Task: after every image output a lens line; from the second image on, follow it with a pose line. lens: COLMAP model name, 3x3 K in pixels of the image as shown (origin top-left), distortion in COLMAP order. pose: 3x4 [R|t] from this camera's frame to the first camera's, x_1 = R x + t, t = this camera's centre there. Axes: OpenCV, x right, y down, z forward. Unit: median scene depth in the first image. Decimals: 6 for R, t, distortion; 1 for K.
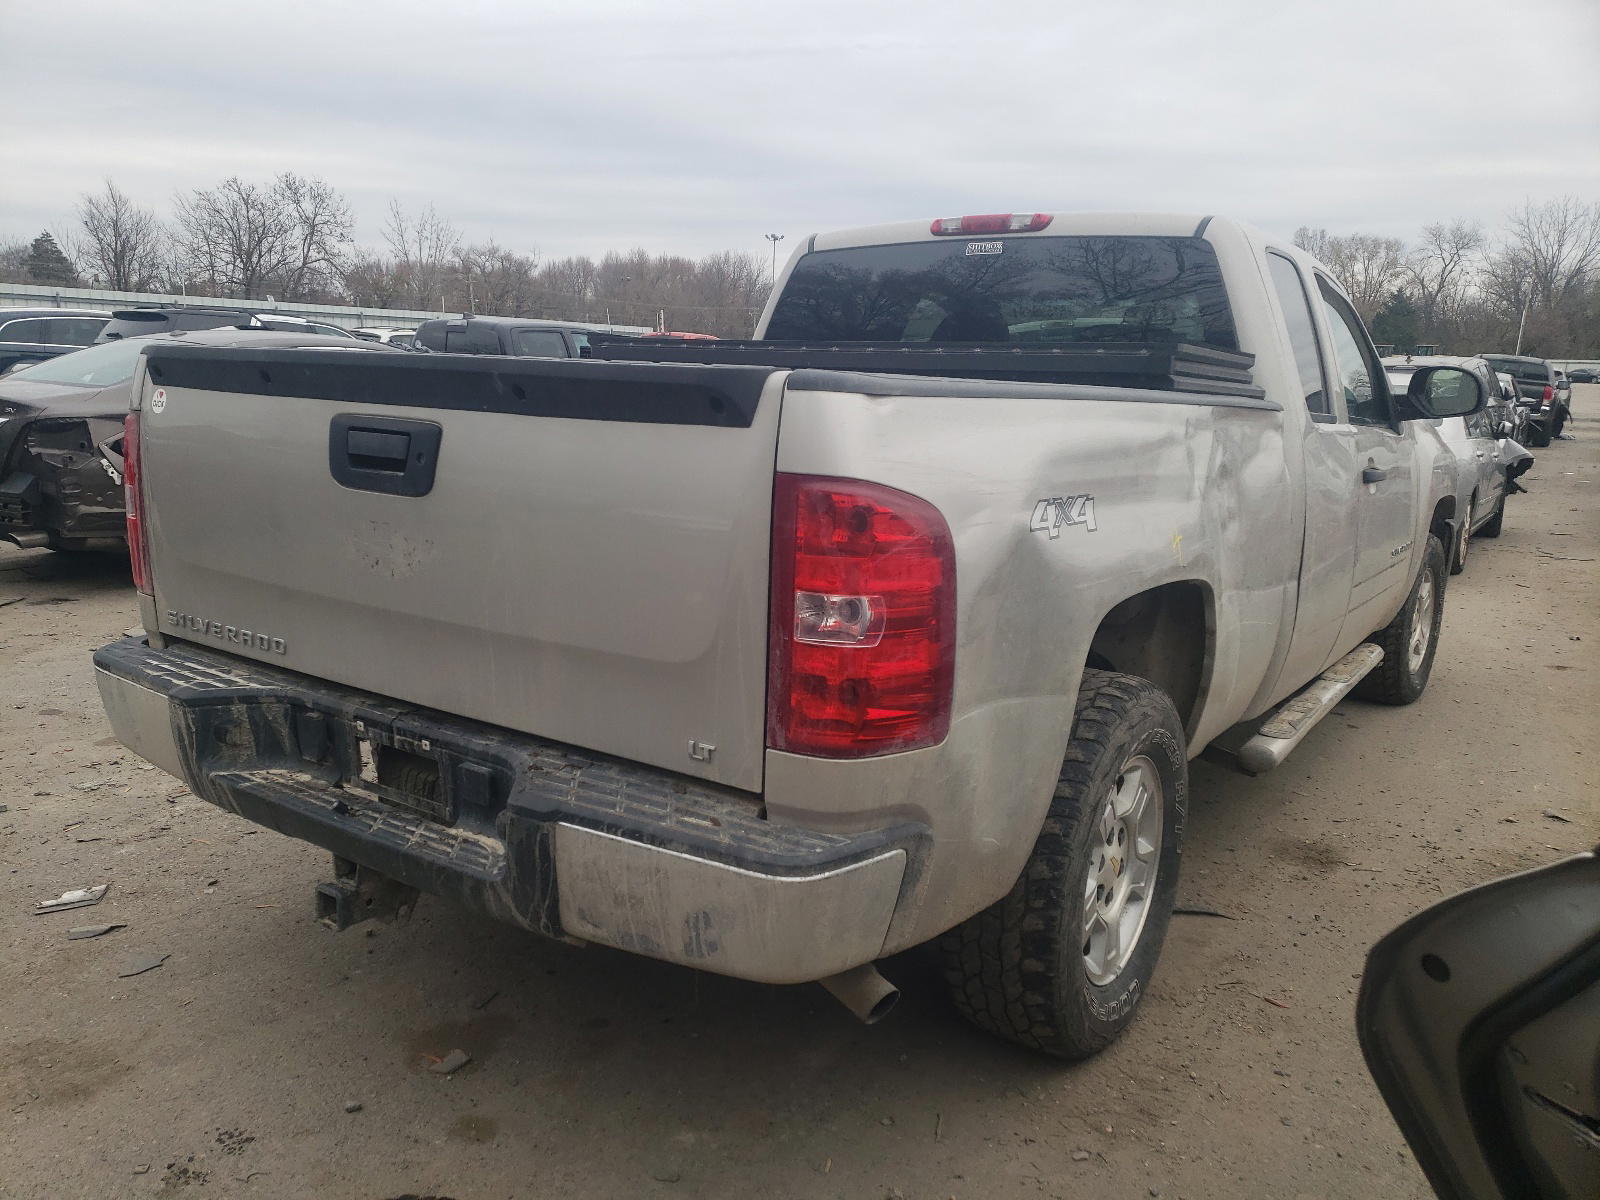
lens RADIAL K [[1251.9, 0, 802.4], [0, 1251.9, 596.2], [0, 0, 1]] dist [0.052386, -0.007083]
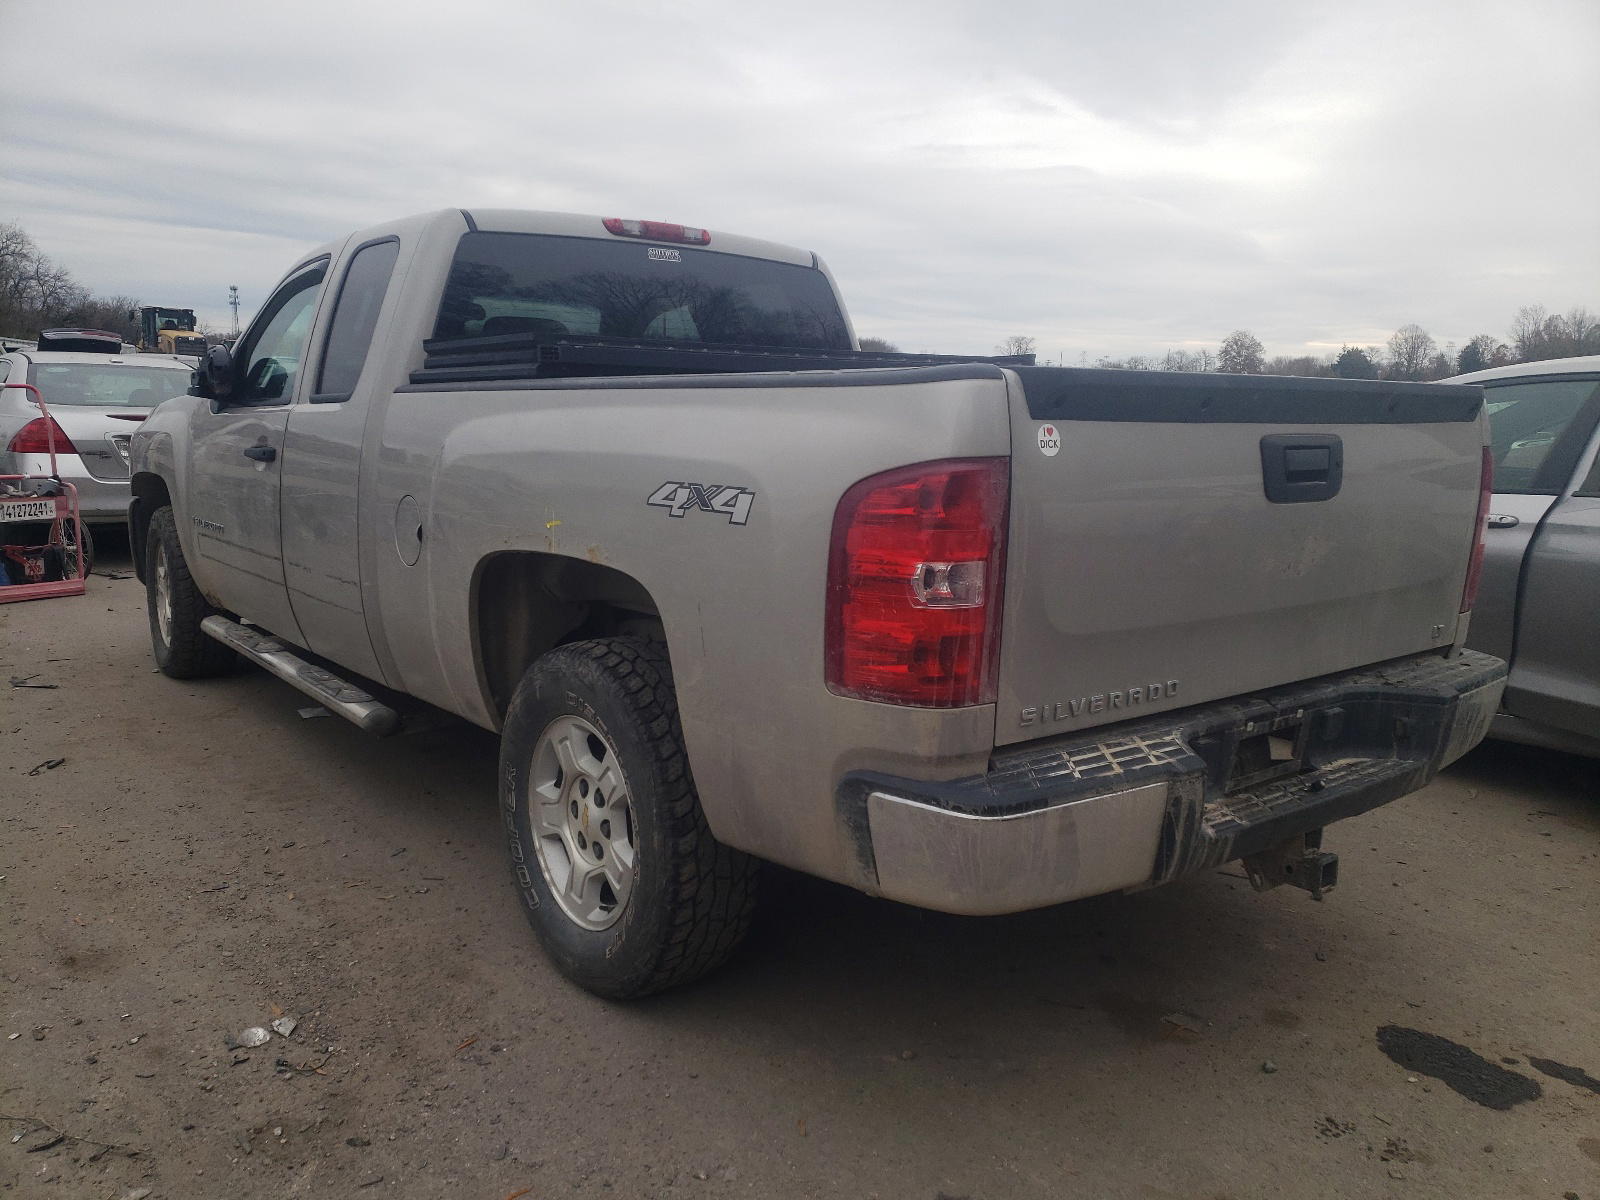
lens RADIAL K [[1213.7, 0, 801.8], [0, 1213.7, 605.4], [0, 0, 1]] dist [0.051118, 0.004468]
pose [[0.279038, -0.189130, 0.941471, -1.418250], [0.154999, 0.976428, 0.150213, -0.212842], [-0.947688, 0.104012, 0.301775, 1.039793]]
